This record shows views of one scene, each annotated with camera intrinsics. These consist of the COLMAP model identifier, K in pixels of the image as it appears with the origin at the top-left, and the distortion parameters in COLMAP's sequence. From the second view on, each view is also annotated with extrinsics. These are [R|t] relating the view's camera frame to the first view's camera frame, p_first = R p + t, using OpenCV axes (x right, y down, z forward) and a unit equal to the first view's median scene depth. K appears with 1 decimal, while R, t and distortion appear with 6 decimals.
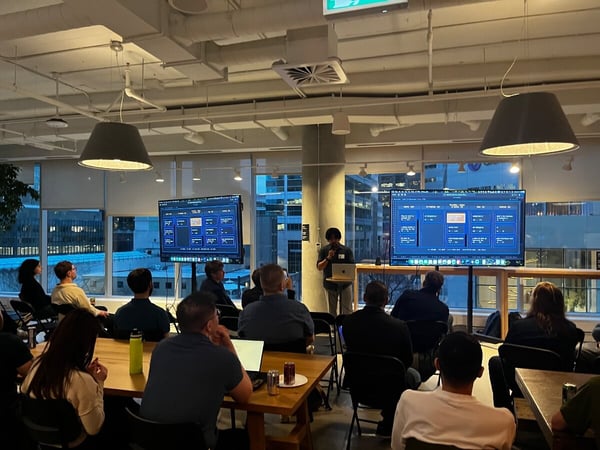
lens RADIAL K [[445.8, 0, 300.0], [0, 445.8, 225.0], [0, 0, 1]] dist [0.084794, -0.095443]
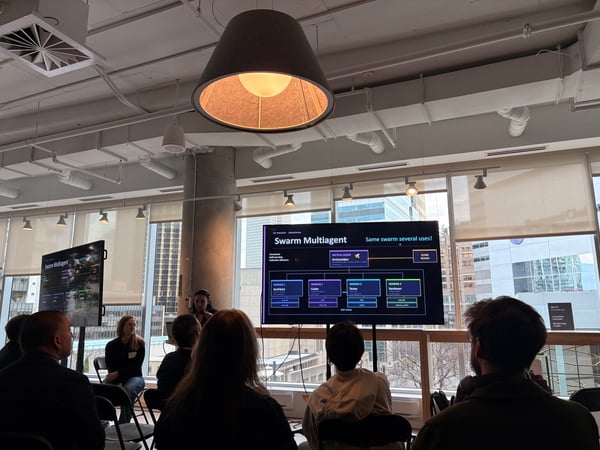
lens RADIAL K [[445.8, 0, 300.0], [0, 445.8, 225.0], [0, 0, 1]] dist [0.084794, -0.095443]
pose [[0.994711, -0.025773, -0.099426, 0.366364], [0.007467, 0.983591, -0.180256, 0.067714], [0.102441, 0.178560, 0.978582, 0.247664]]
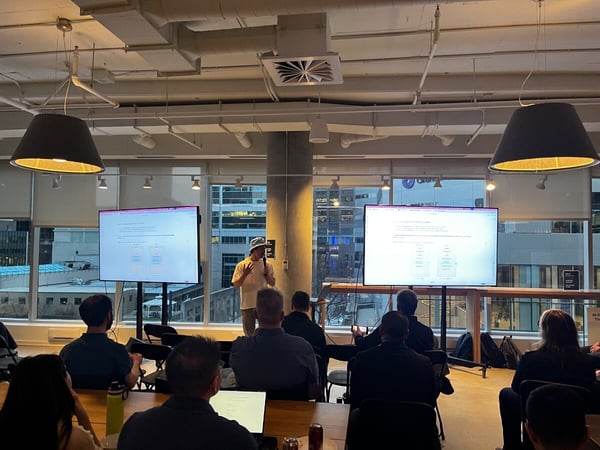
lens RADIAL K [[445.8, 0, 300.0], [0, 445.8, 225.0], [0, 0, 1]] dist [0.084794, -0.095443]
pose [[0.989494, 0.017604, 0.143497, -0.070684], [-0.013300, 0.999434, -0.030895, -0.004732], [-0.143960, 0.028661, 0.989168, 0.096430]]
